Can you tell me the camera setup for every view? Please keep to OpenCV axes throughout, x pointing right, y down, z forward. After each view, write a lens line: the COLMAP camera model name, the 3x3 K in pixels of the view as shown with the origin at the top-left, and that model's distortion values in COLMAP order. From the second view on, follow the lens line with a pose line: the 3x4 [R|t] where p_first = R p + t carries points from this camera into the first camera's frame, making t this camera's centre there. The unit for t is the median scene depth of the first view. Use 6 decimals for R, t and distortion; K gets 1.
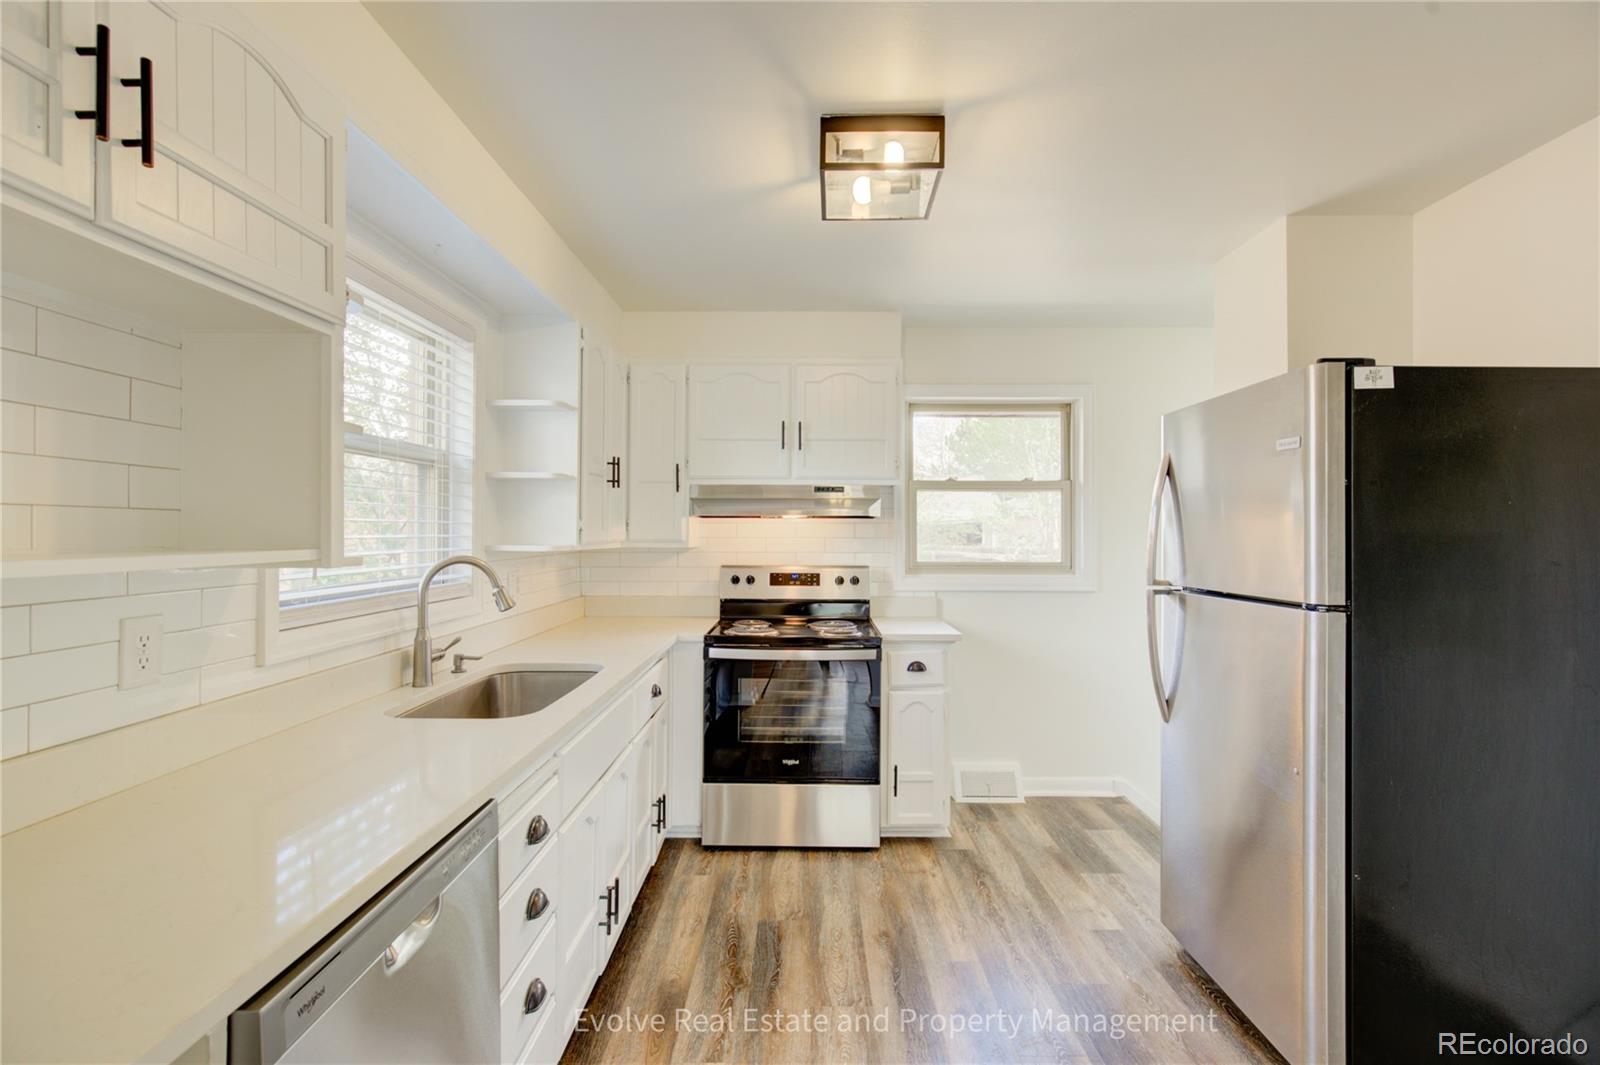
lens RADIAL K [[735.7, 0, 799.0], [0, 735.7, 522.0], [0, 0, 1]] dist [-0.002632, 0.000901]
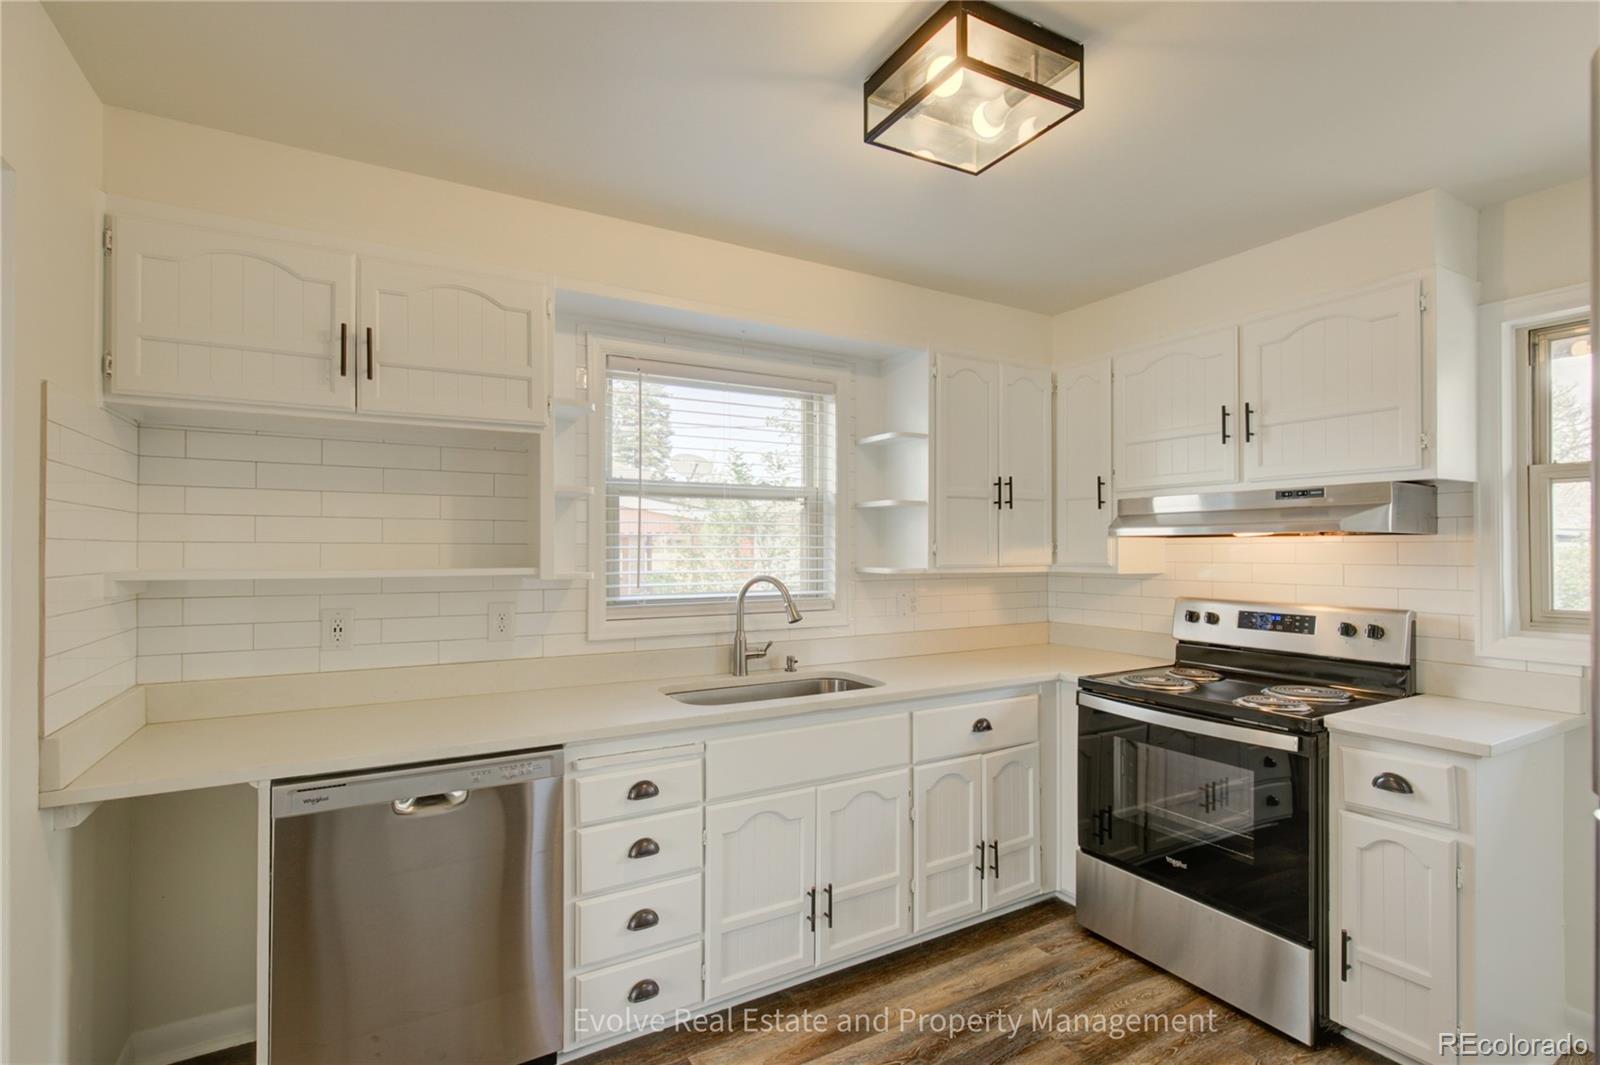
lens RADIAL K [[735.7, 0, 801.8], [0, 735.7, 539.0], [0, 0, 1]] dist [-0.002632, 0.000901]
pose [[0.515900, -0.014844, -0.856520, 0.438565], [0.012759, 0.999872, -0.009644, -0.001982], [0.856554, -0.005953, 0.516023, 0.287107]]
